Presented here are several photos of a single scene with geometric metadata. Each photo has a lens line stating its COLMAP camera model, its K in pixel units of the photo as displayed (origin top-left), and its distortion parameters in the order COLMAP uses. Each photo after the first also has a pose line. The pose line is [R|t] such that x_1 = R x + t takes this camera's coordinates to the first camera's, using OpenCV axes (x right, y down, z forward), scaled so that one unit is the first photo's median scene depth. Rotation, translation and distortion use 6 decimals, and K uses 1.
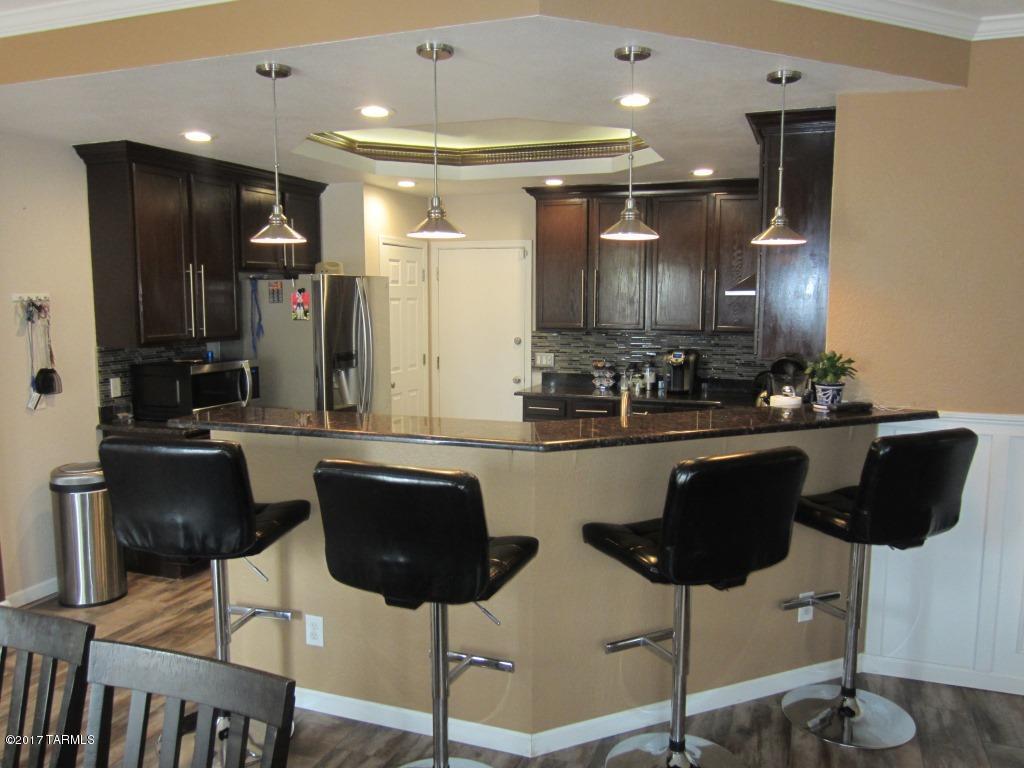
lens RADIAL K [[826.6, 0, 510.5], [0, 826.6, 386.8], [0, 0, 1]] dist [-0.004832, -0.003792]
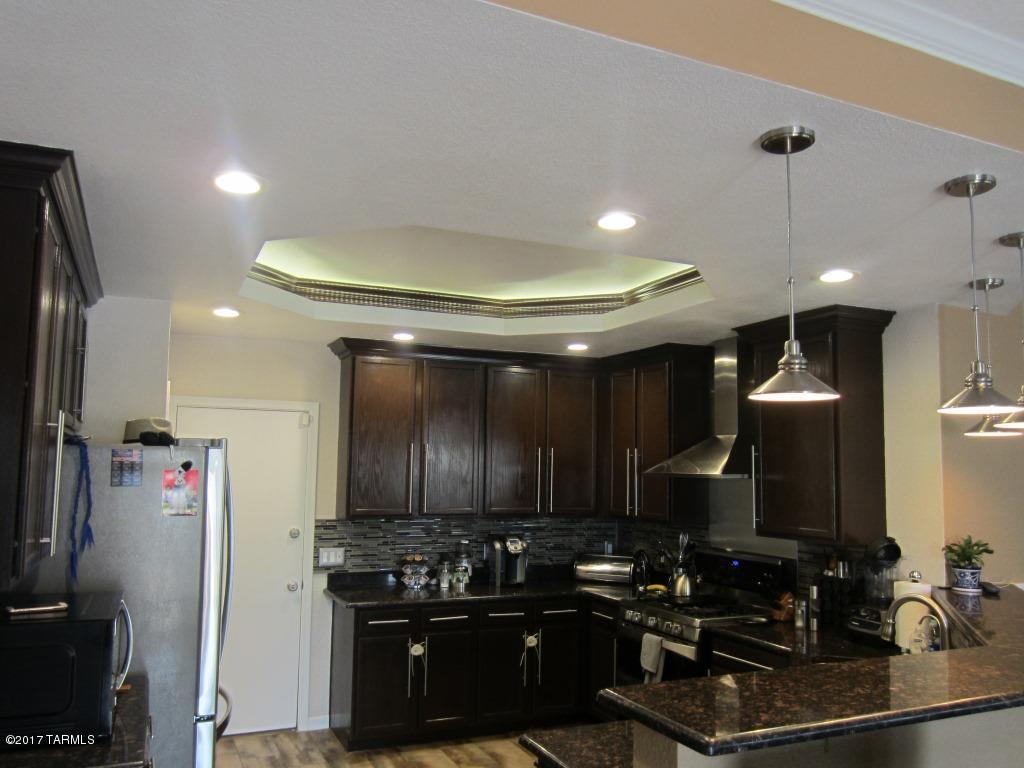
lens RADIAL K [[826.6, 0, 515.7], [0, 826.6, 394.2], [0, 0, 1]] dist [-0.004832, -0.003792]
pose [[0.717241, 0.072089, 0.693086, -0.432549], [0.065794, 0.983185, -0.170349, -0.044326], [-0.693712, 0.167782, 0.700438, 0.359461]]
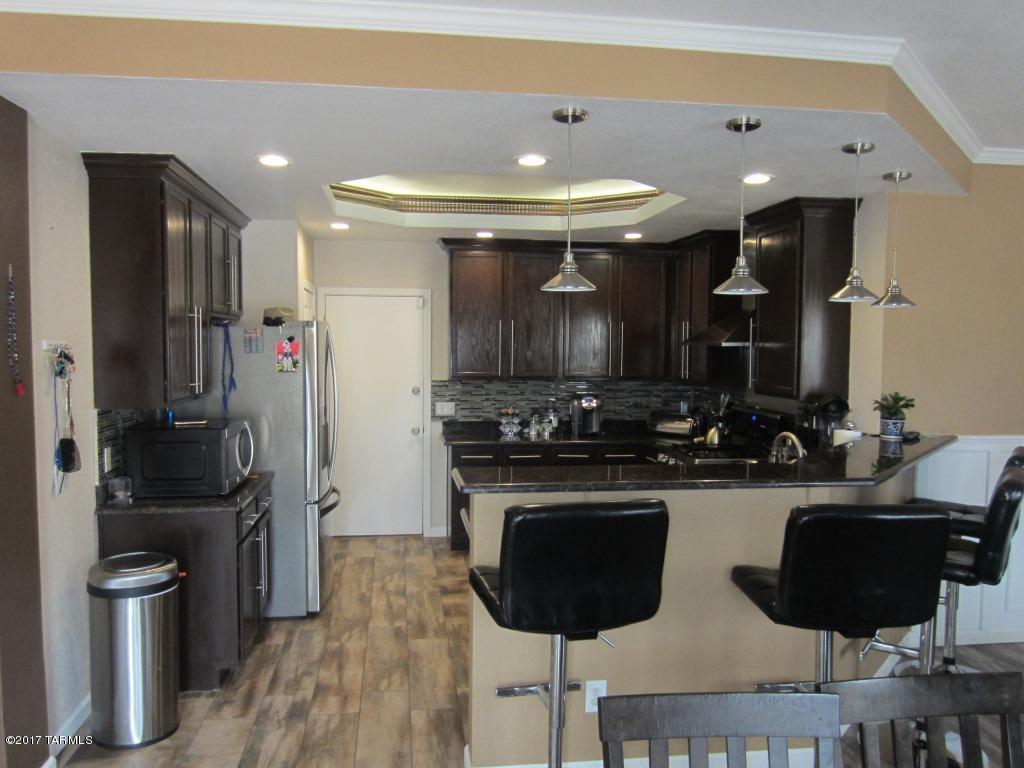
lens RADIAL K [[826.6, 0, 507.8], [0, 826.6, 380.1], [0, 0, 1]] dist [-0.004832, -0.003792]
pose [[0.887870, -0.017712, 0.459753, -0.396142], [0.047221, 0.997490, -0.052766, -0.012558], [-0.457665, 0.068559, 0.886478, 0.092854]]
